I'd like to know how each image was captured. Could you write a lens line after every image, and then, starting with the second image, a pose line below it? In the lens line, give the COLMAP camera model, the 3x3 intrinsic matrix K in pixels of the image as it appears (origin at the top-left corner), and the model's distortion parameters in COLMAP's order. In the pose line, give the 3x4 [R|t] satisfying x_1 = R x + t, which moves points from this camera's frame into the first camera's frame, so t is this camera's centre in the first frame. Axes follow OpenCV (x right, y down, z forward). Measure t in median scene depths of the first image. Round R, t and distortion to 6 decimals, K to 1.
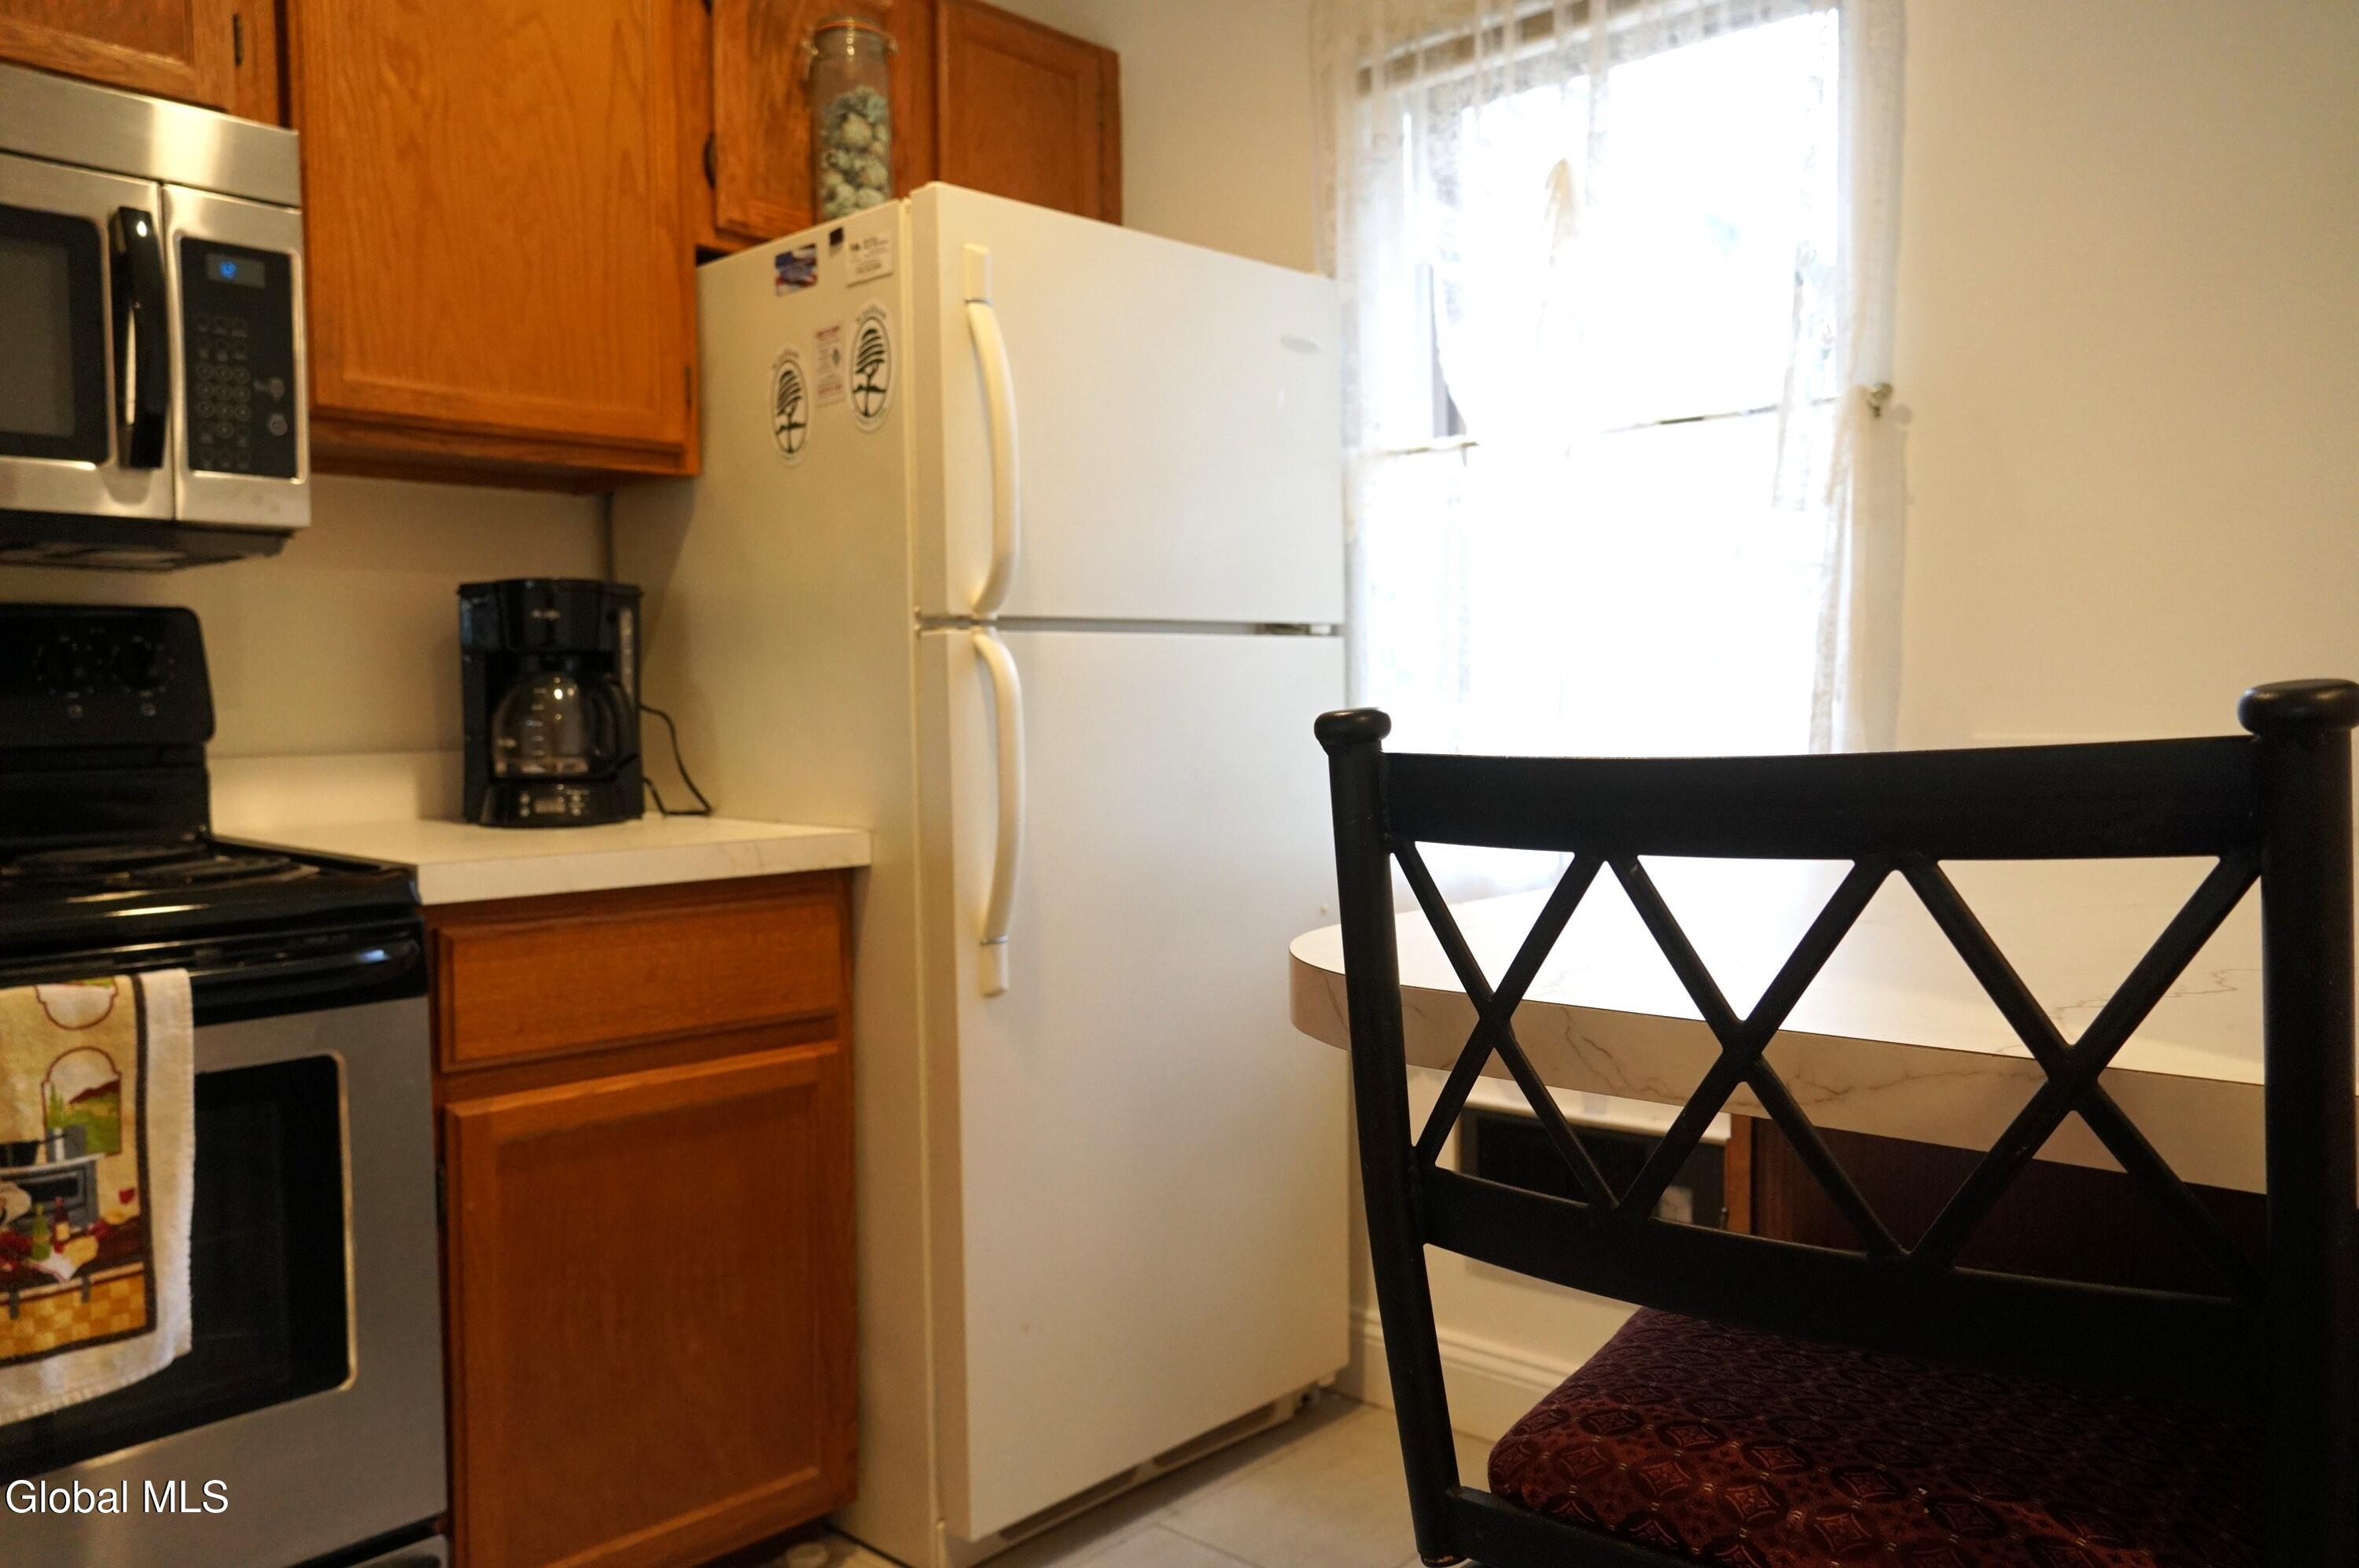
lens RADIAL K [[1776.4, 0, 1180.8], [0, 1776.4, 776.4], [0, 0, 1]] dist [-0.039097, 0.065825]
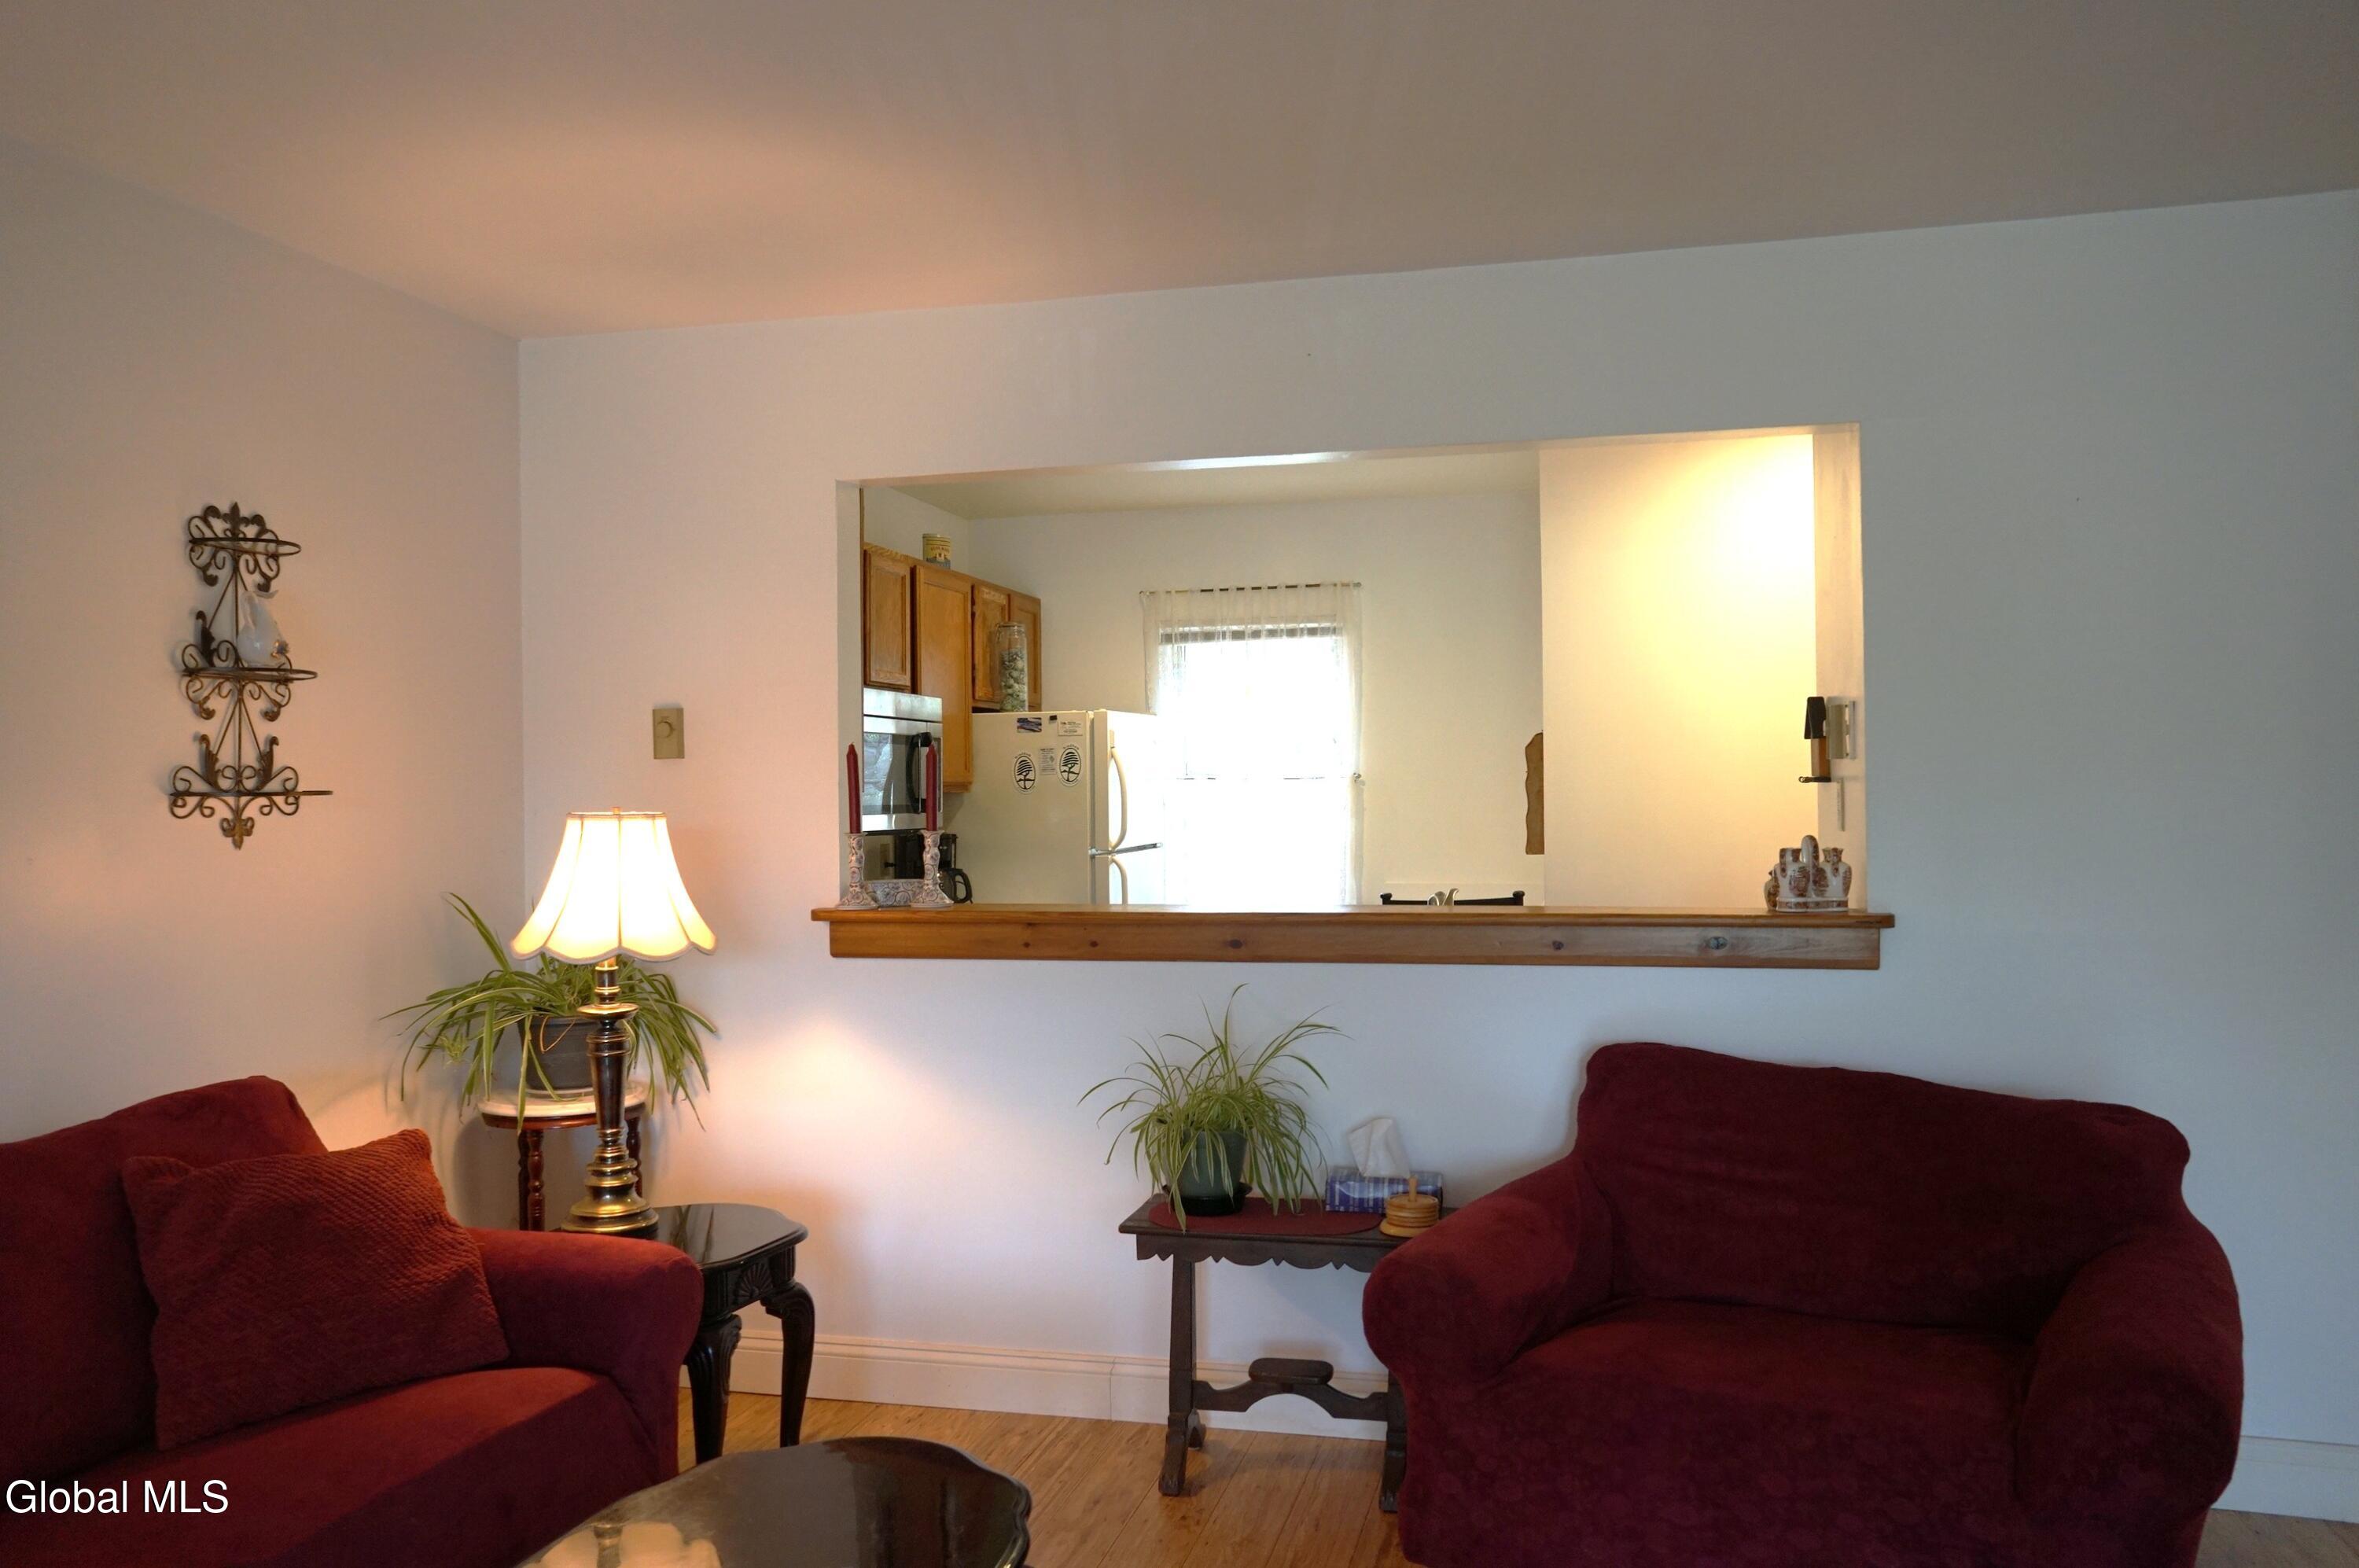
lens RADIAL K [[1776.4, 0, 1180.8], [0, 1776.4, 776.4], [0, 0, 1]] dist [-0.039097, 0.065825]
pose [[0.890290, 0.009701, 0.455290, -1.301998], [0.017617, 0.998291, -0.055719, -0.042426], [-0.455053, 0.057627, 0.888598, -1.638306]]
